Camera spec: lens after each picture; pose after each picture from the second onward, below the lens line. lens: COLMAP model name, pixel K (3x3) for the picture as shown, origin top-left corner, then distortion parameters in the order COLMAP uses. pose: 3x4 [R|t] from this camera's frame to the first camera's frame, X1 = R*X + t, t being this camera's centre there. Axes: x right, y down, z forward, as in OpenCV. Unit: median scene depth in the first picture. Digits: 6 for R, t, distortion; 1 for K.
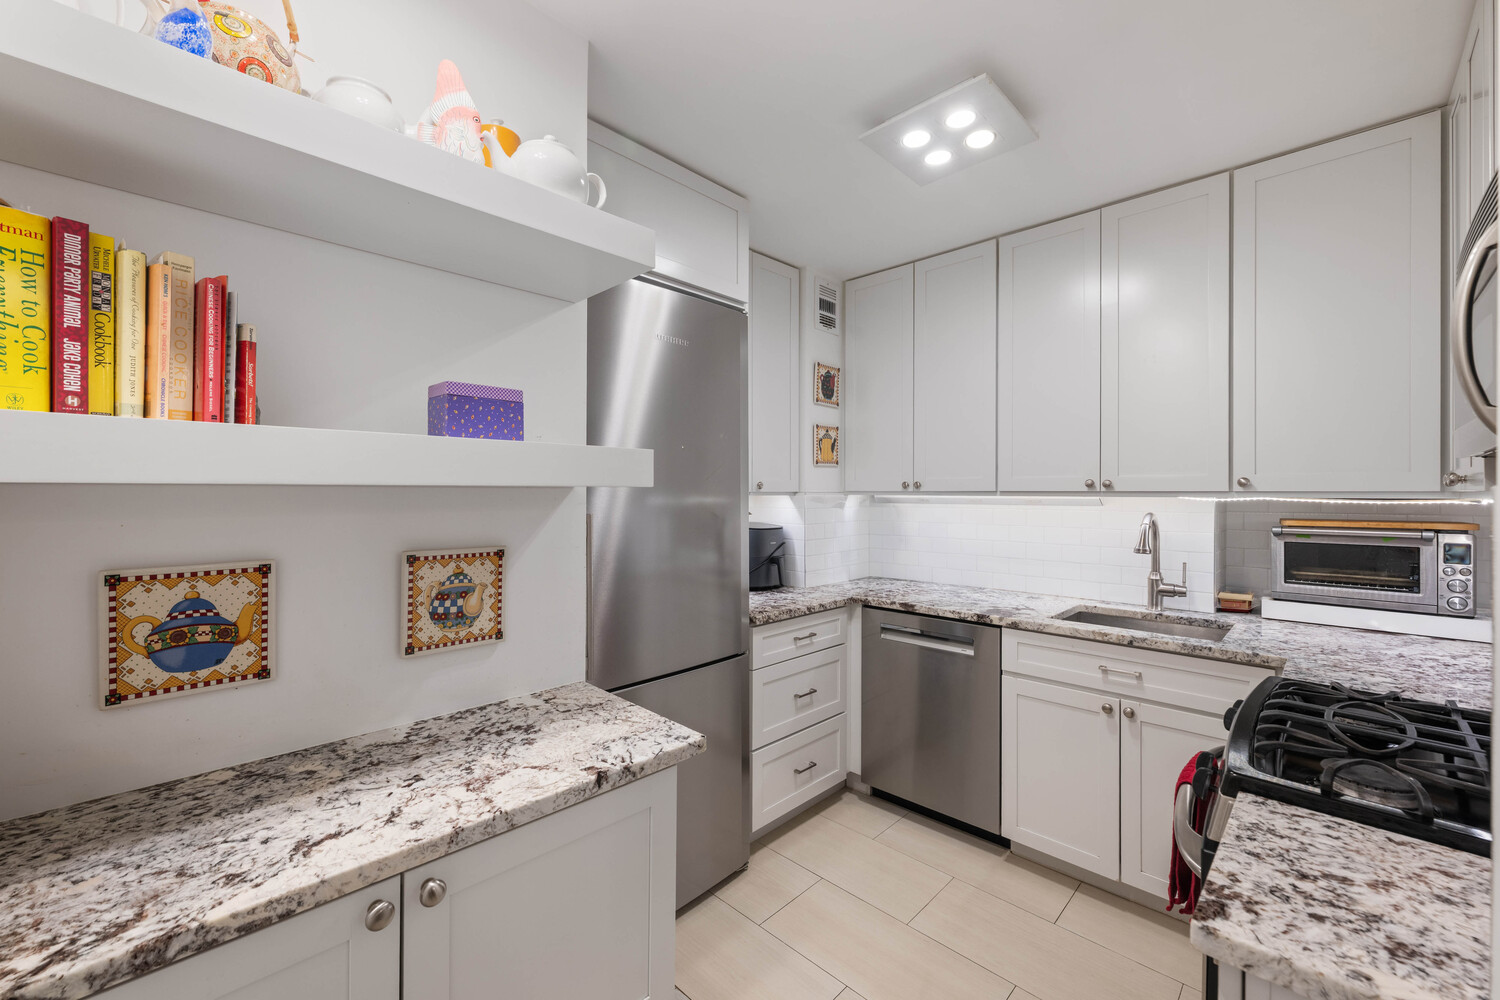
lens RADIAL K [[612.4, 0, 739.7], [0, 612.4, 493.0], [0, 0, 1]] dist [-0.002603, 0.000014]
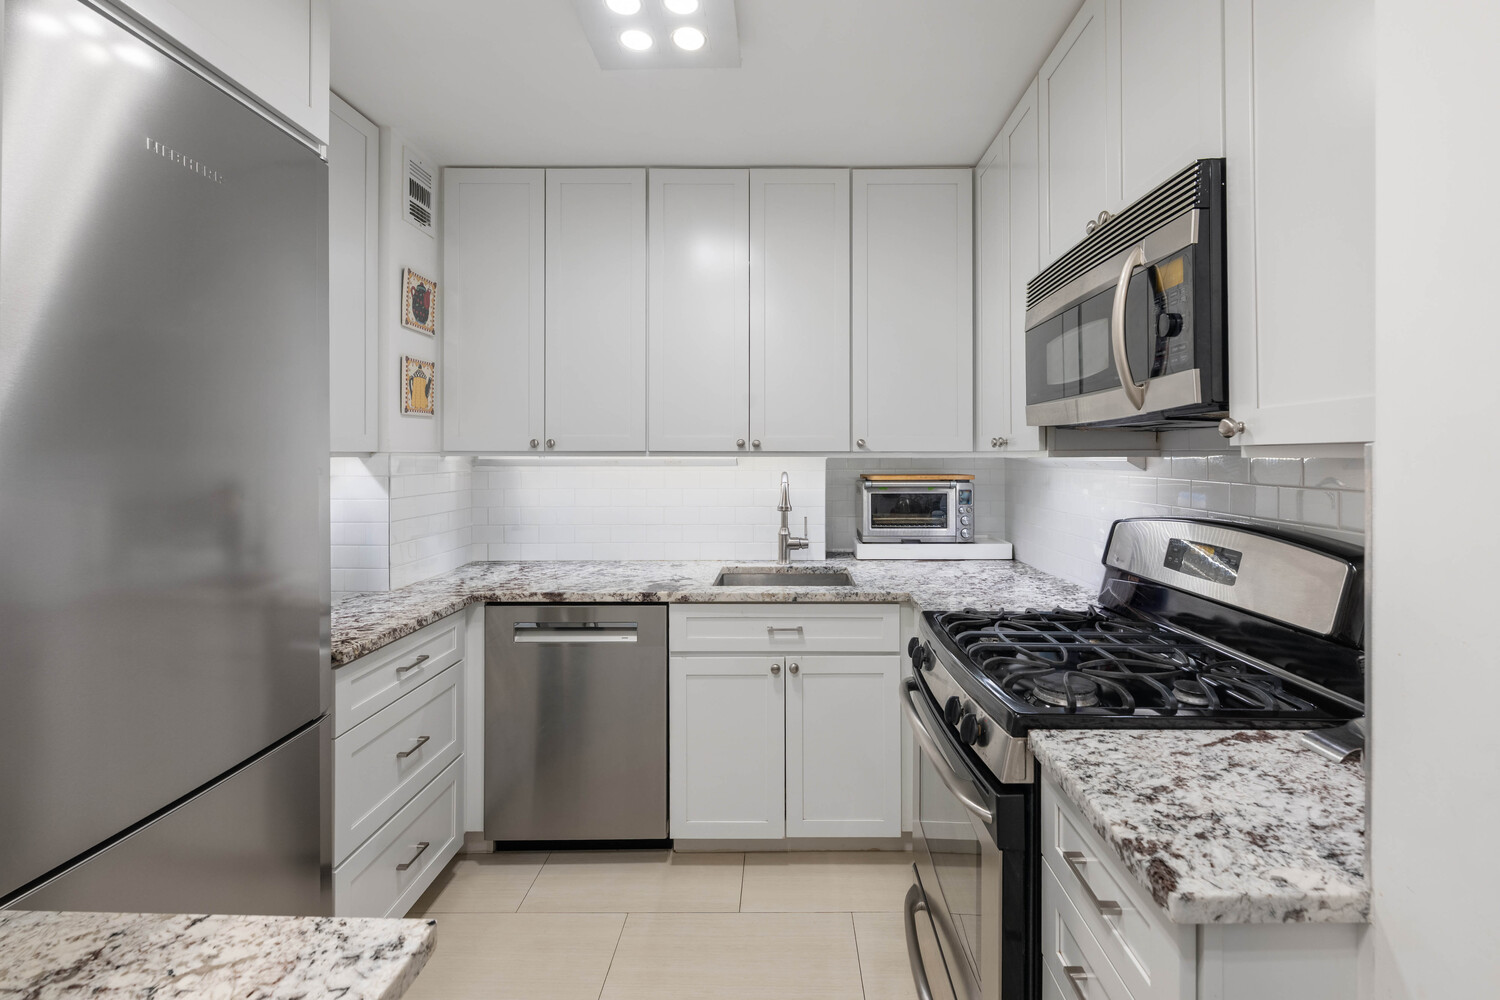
lens RADIAL K [[651.9, 0, 784.5], [0, 651.9, 452.7], [0, 0, 1]] dist [0.000006, -0.001149]
pose [[0.708074, 0.000635, 0.706138, -0.121460], [0.001823, 0.999995, -0.002727, 0.002484], [-0.706136, 0.003218, 0.708069, 0.207002]]
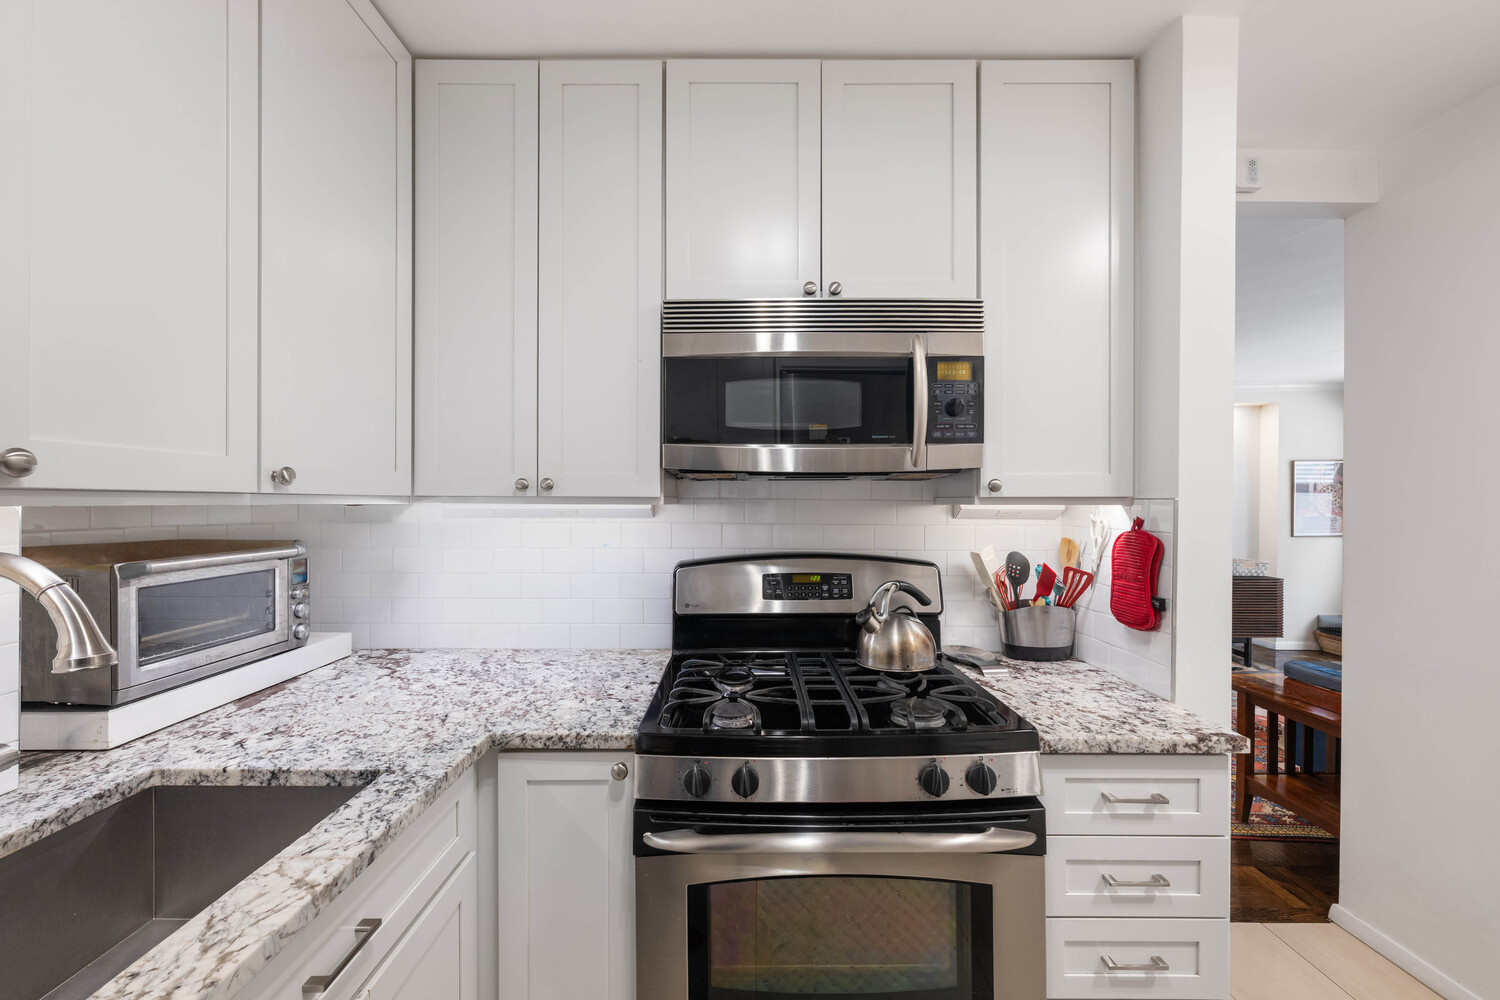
lens RADIAL K [[612.4, 0, 747.1], [0, 612.4, 501.5], [0, 0, 1]] dist [-0.002603, 0.000014]
pose [[-0.700353, -0.003603, 0.713788, 0.145624], [0.000237, 0.999986, 0.005281, 0.000009], [-0.713797, 0.003868, -0.700342, 0.967920]]
